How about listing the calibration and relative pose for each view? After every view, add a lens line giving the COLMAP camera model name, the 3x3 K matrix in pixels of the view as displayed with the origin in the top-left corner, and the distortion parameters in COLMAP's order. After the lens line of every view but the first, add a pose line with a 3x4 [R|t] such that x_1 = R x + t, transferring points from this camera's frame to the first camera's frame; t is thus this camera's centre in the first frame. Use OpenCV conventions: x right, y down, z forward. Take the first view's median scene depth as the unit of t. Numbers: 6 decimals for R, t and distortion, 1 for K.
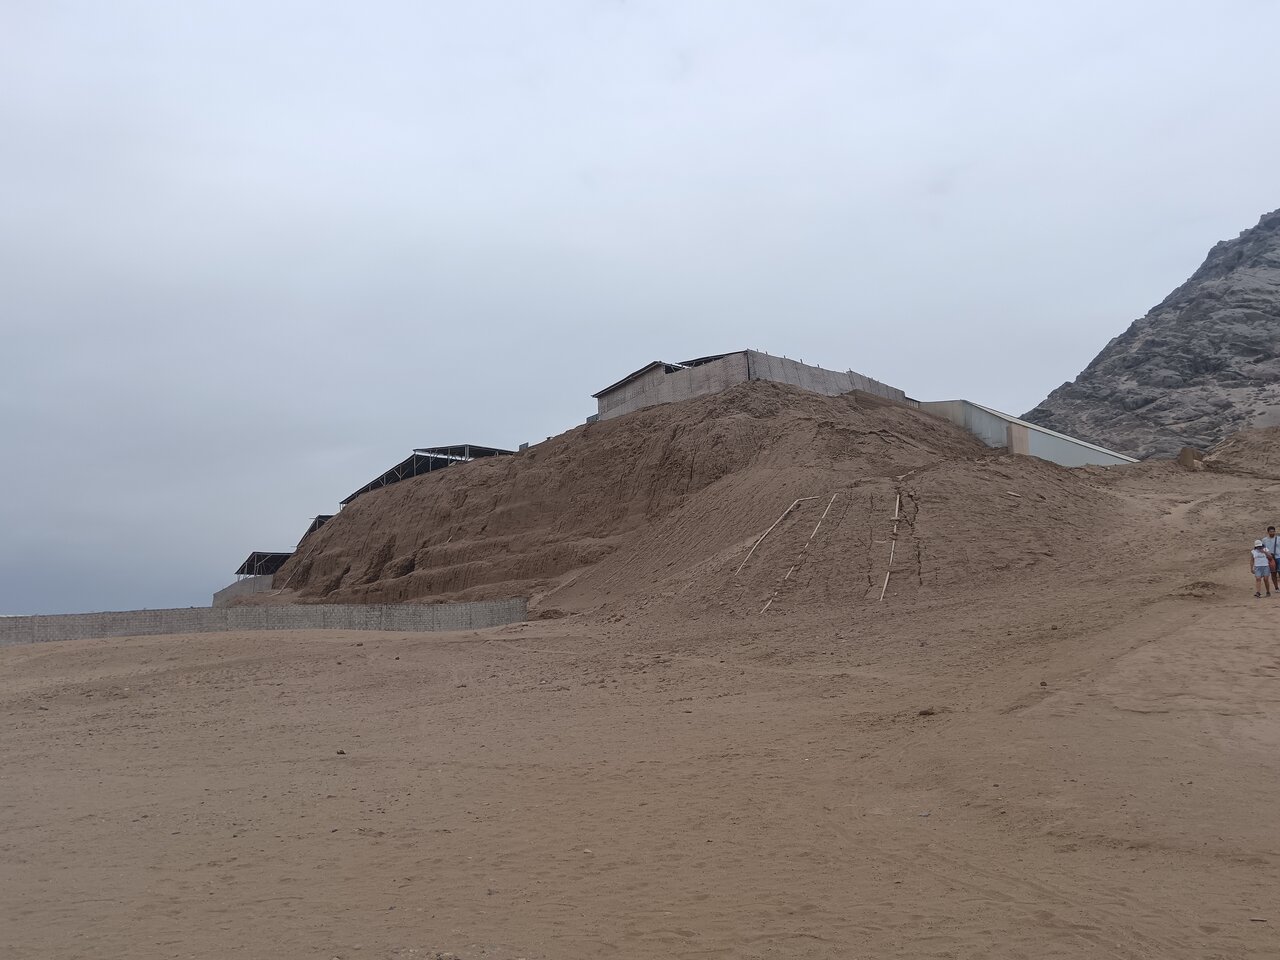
lens RADIAL K [[1012.8, 0, 640.0], [0, 1012.8, 480.0], [0, 0, 1]] dist [0.004492, 0.008321]
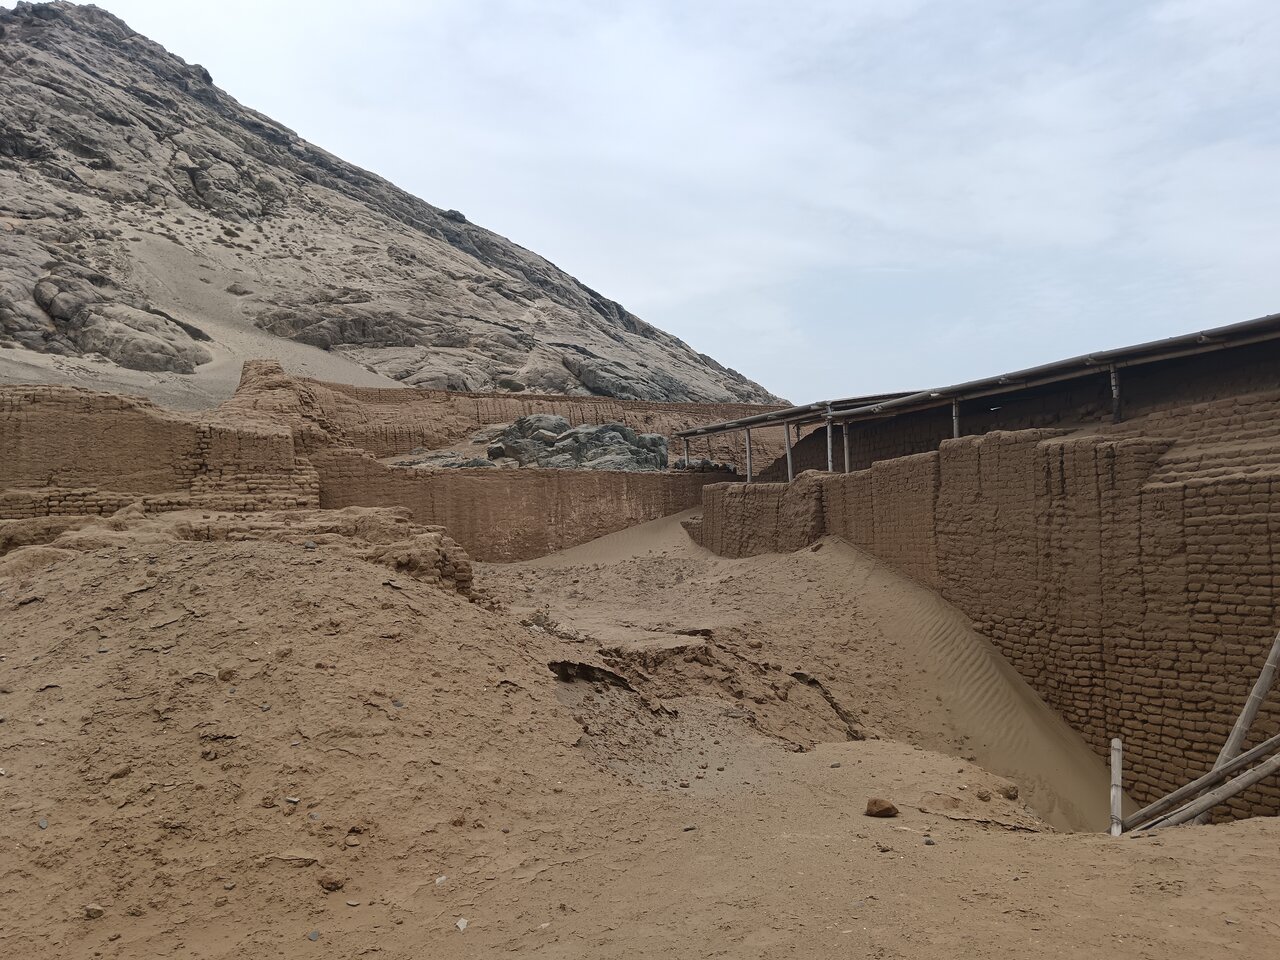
lens RADIAL K [[1012.8, 0, 640.0], [0, 1012.8, 480.0], [0, 0, 1]] dist [0.004492, 0.008321]
pose [[0.335958, 0.054523, 0.940297, 0.124028], [-0.152344, 0.988323, -0.002877, 0.029773], [-0.929475, -0.142283, 0.340342, 0.421356]]
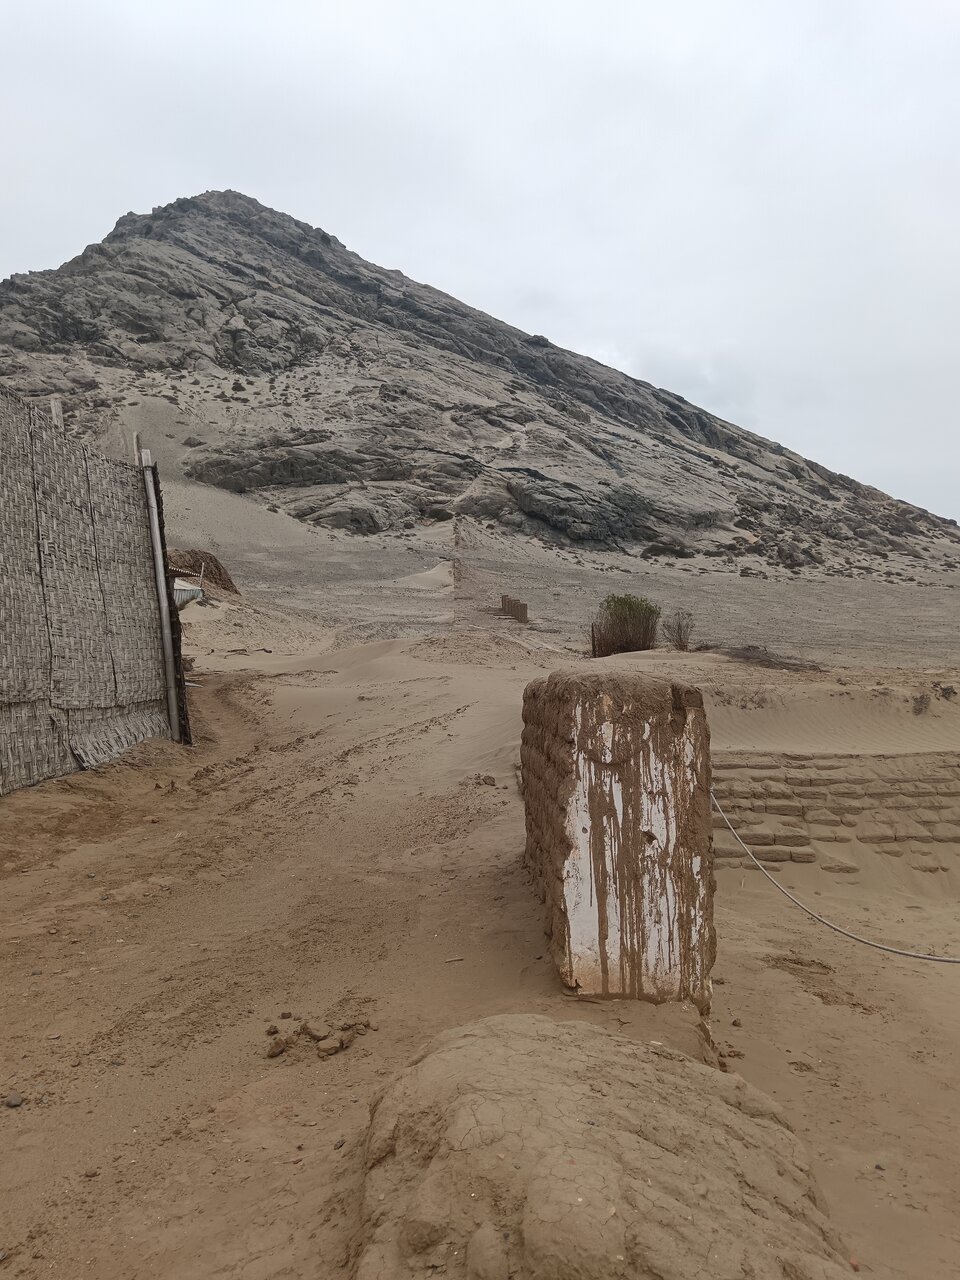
lens RADIAL K [[1012.8, 0, 480.0], [0, 1012.8, 640.0], [0, 0, 1]] dist [0.004492, 0.008321]
pose [[0.658652, 0.012776, 0.752339, 0.211650], [-0.120813, 0.988679, 0.088978, 0.004229], [-0.742686, -0.149498, 0.652739, 0.293544]]
